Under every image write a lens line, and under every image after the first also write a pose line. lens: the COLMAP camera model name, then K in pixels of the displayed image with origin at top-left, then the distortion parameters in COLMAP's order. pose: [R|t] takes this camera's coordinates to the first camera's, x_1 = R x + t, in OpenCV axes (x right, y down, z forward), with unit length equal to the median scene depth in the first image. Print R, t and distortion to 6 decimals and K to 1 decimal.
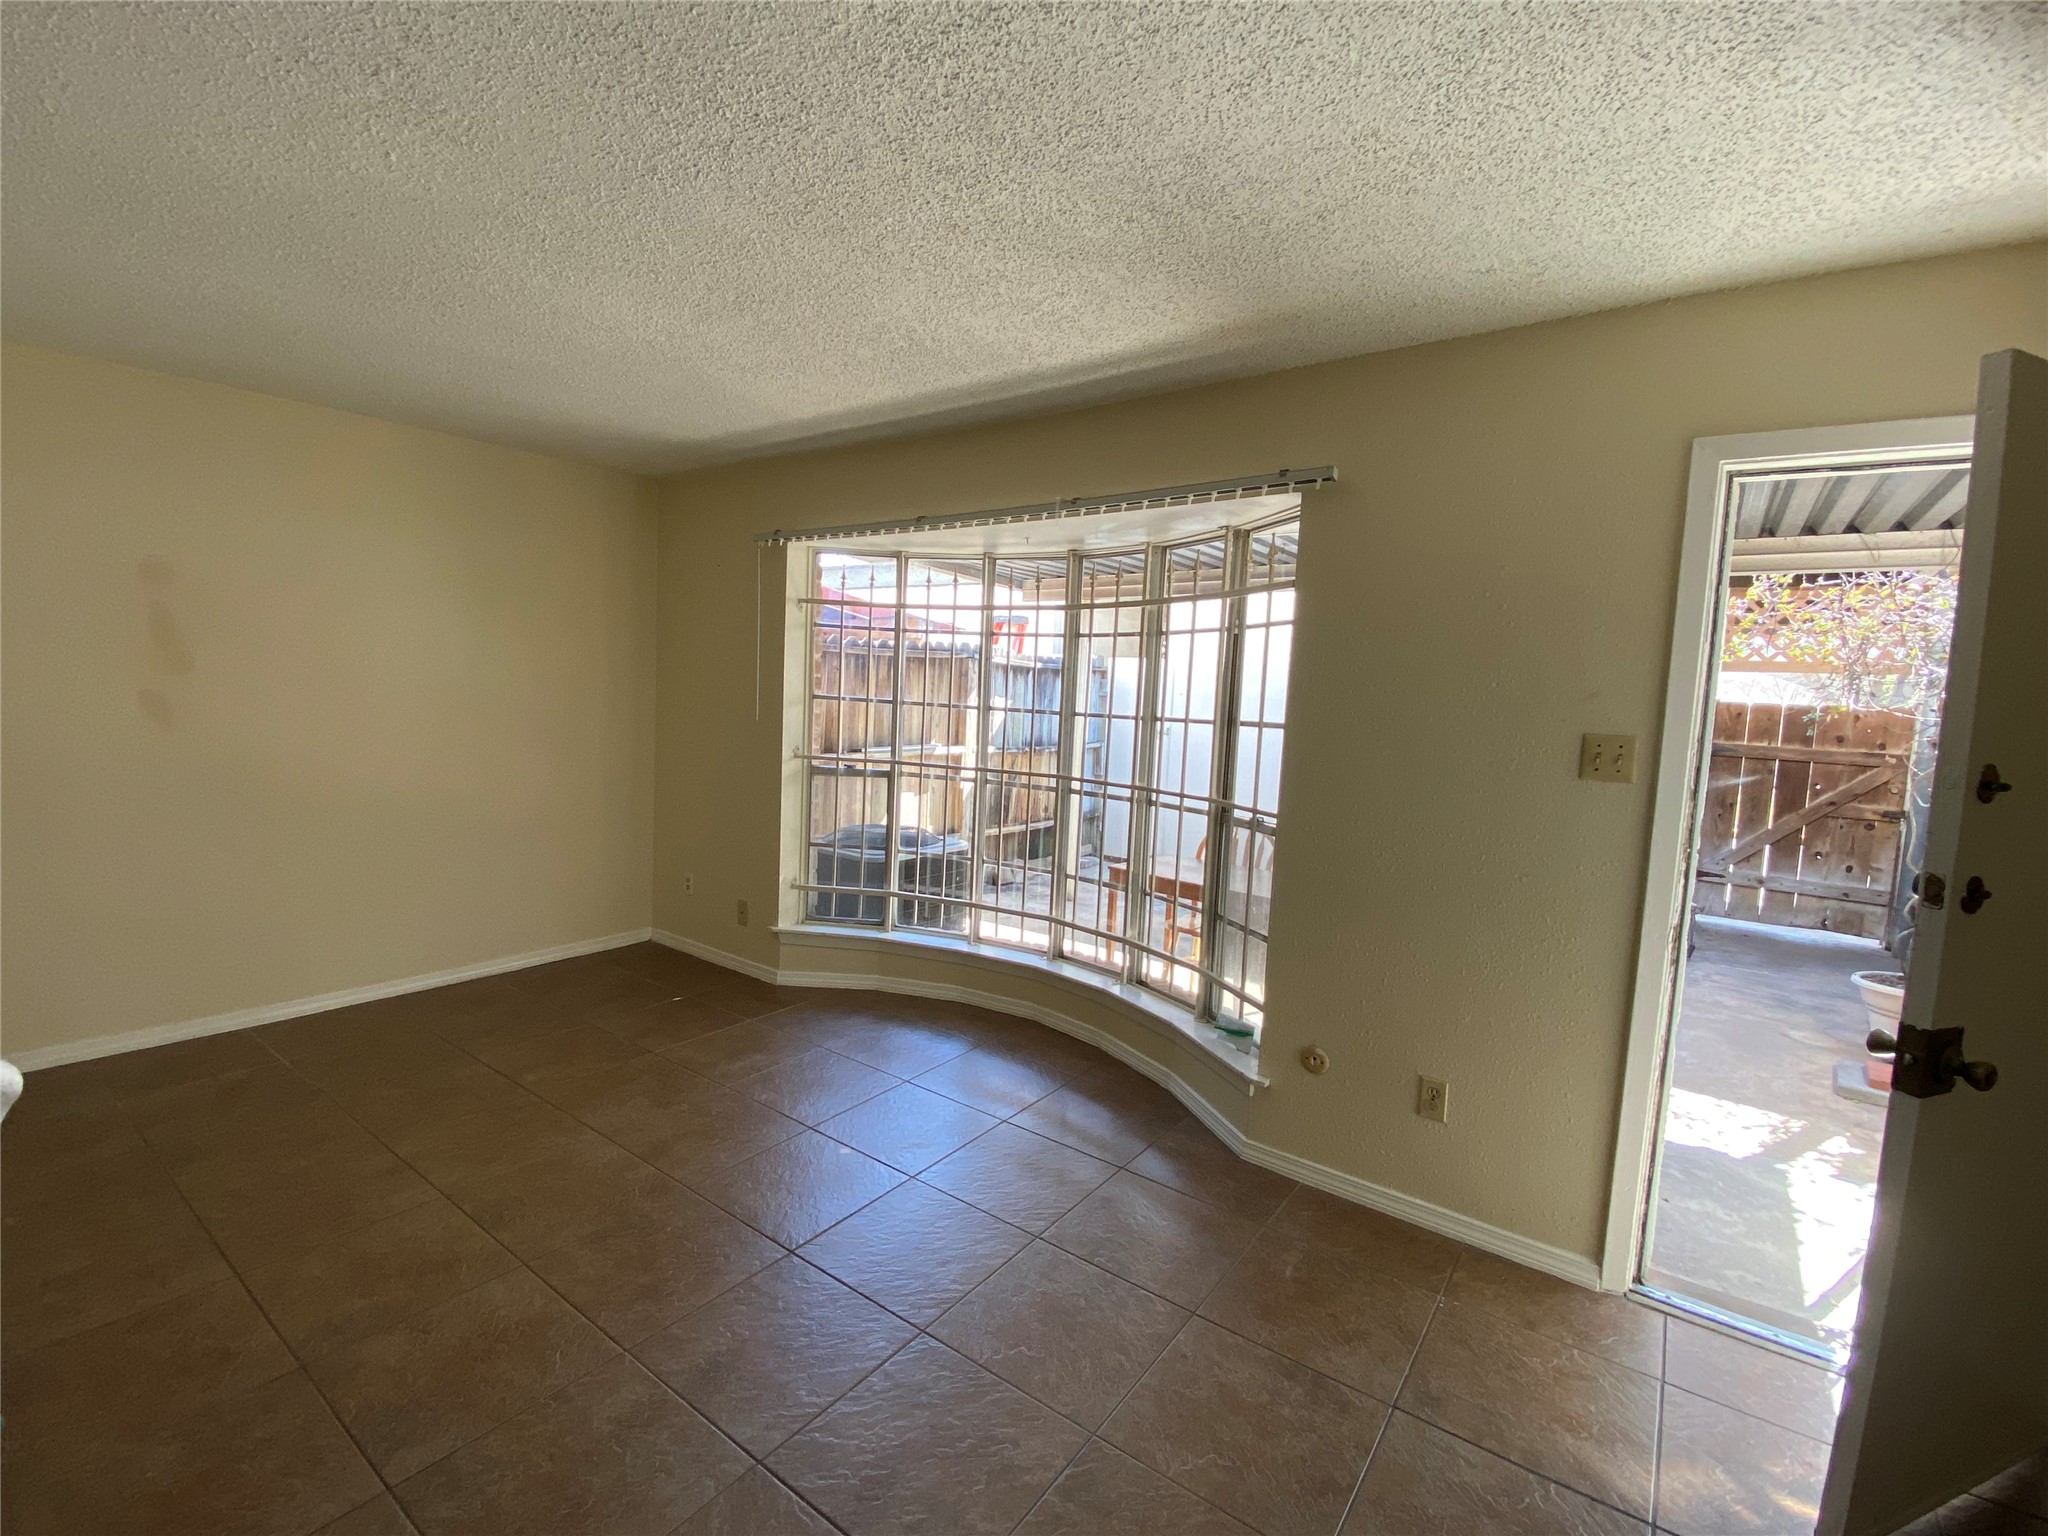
lens RADIAL K [[907.0, 0, 1019.2], [0, 907.0, 775.7], [0, 0, 1]] dist [0.061008, -0.037257]
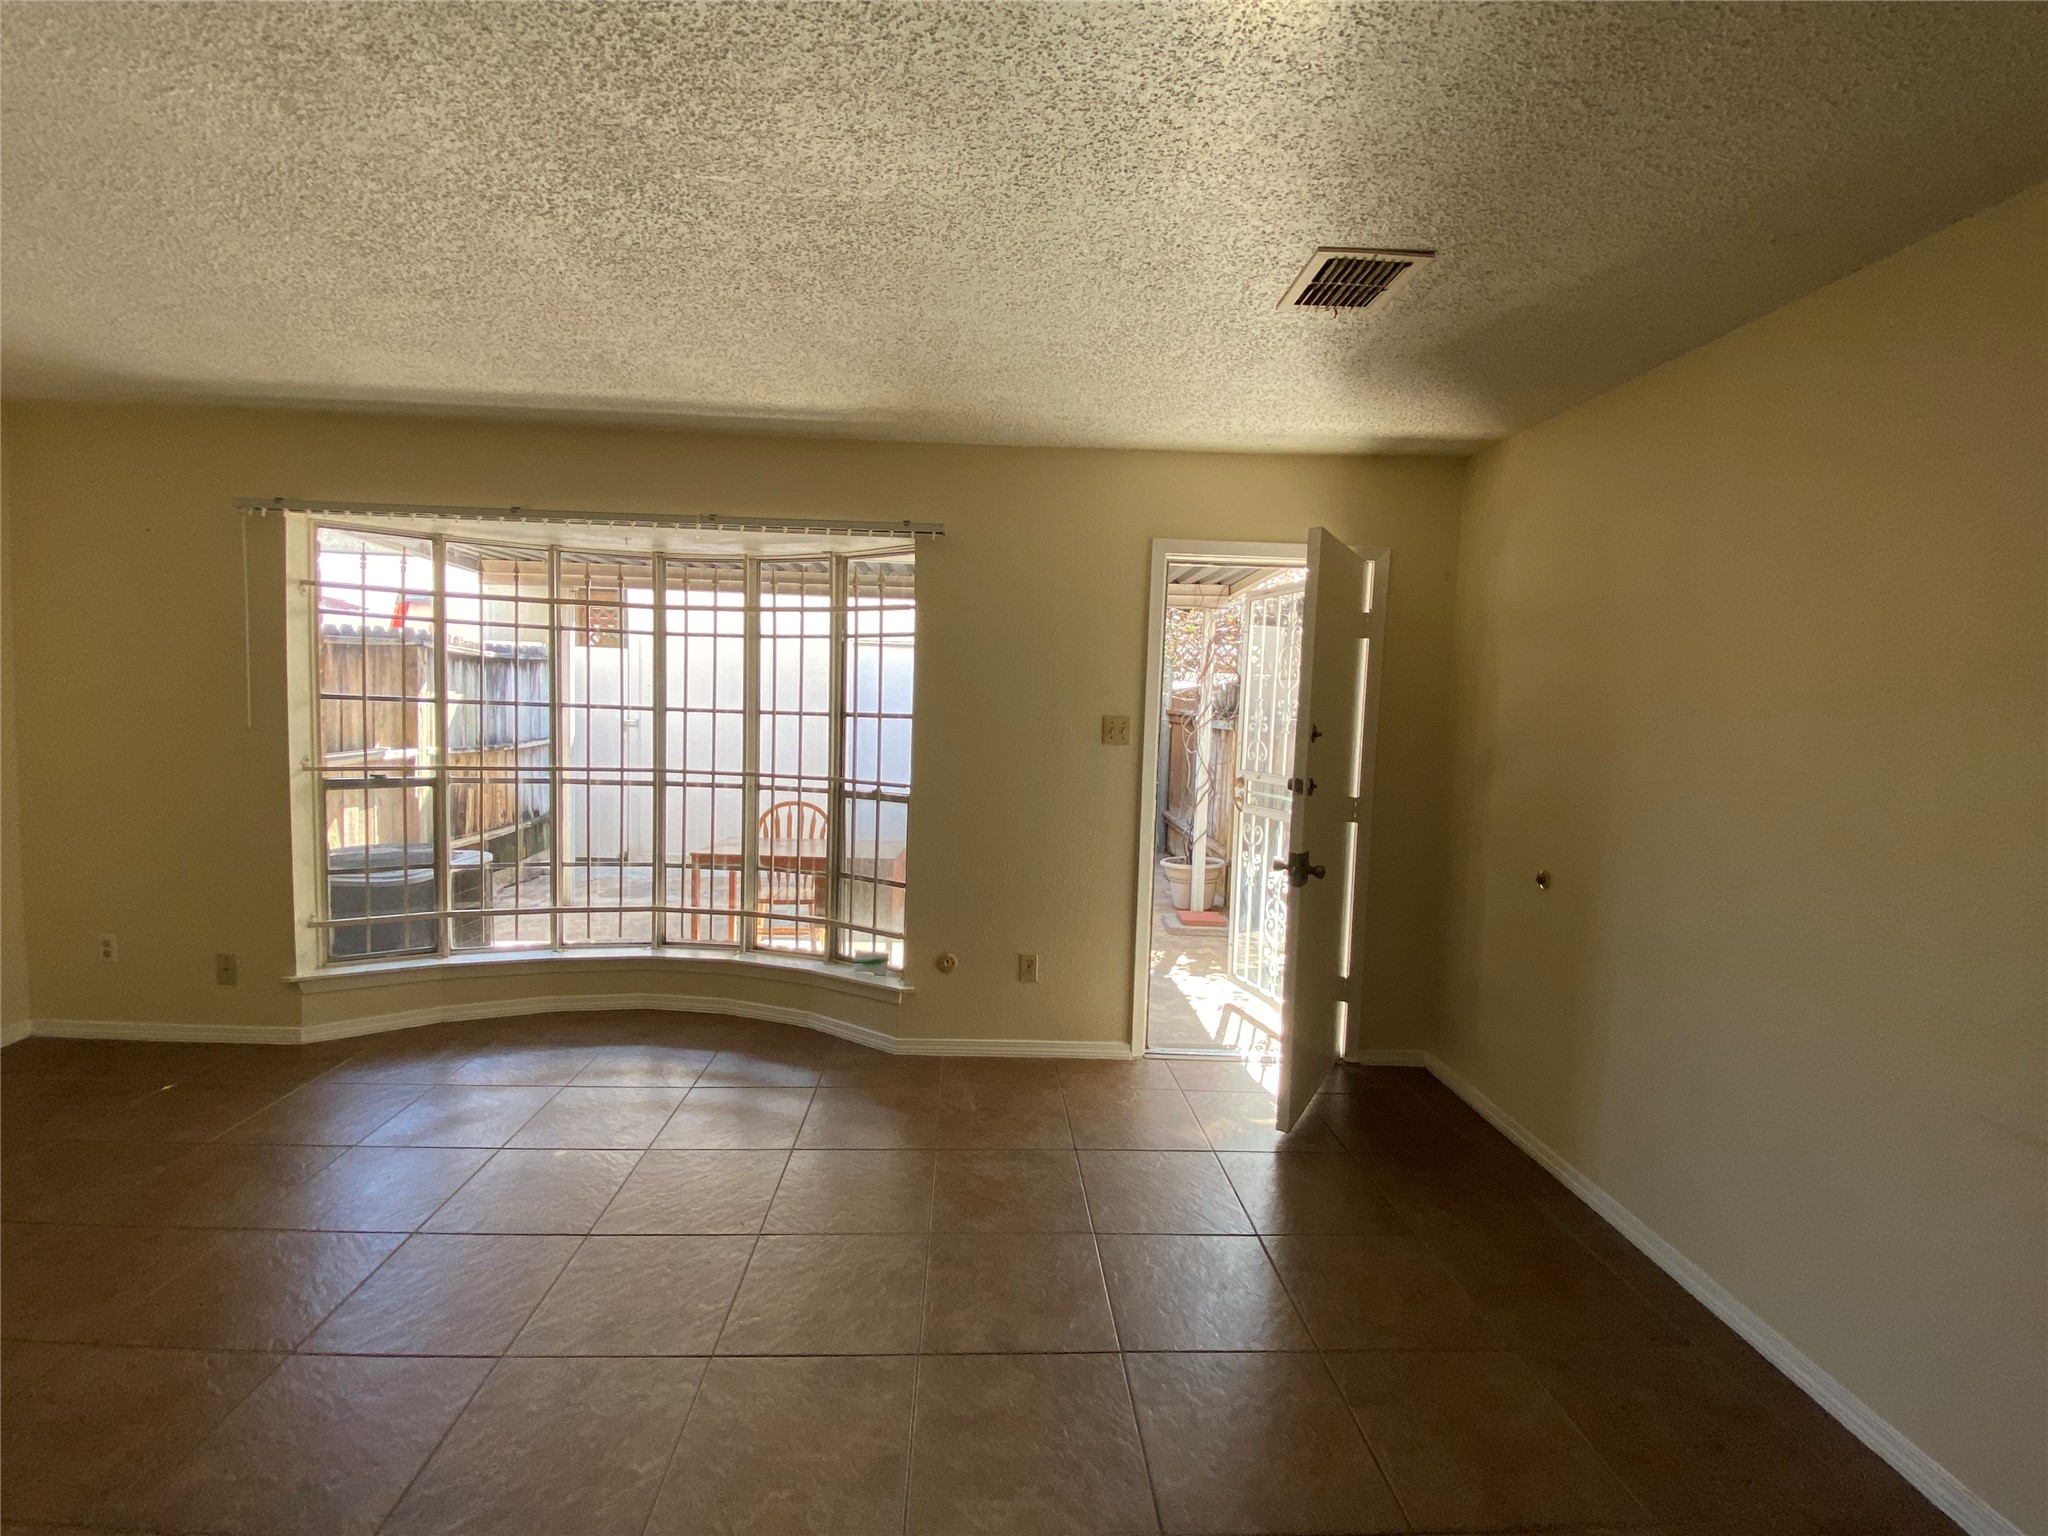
lens RADIAL K [[907.0, 0, 1019.2], [0, 907.0, 775.7], [0, 0, 1]] dist [0.061008, -0.037257]
pose [[0.780393, -0.072299, 0.621095, -0.271191], [0.063059, 0.997329, 0.036863, -0.005114], [-0.622101, 0.010398, 0.782868, -0.072635]]
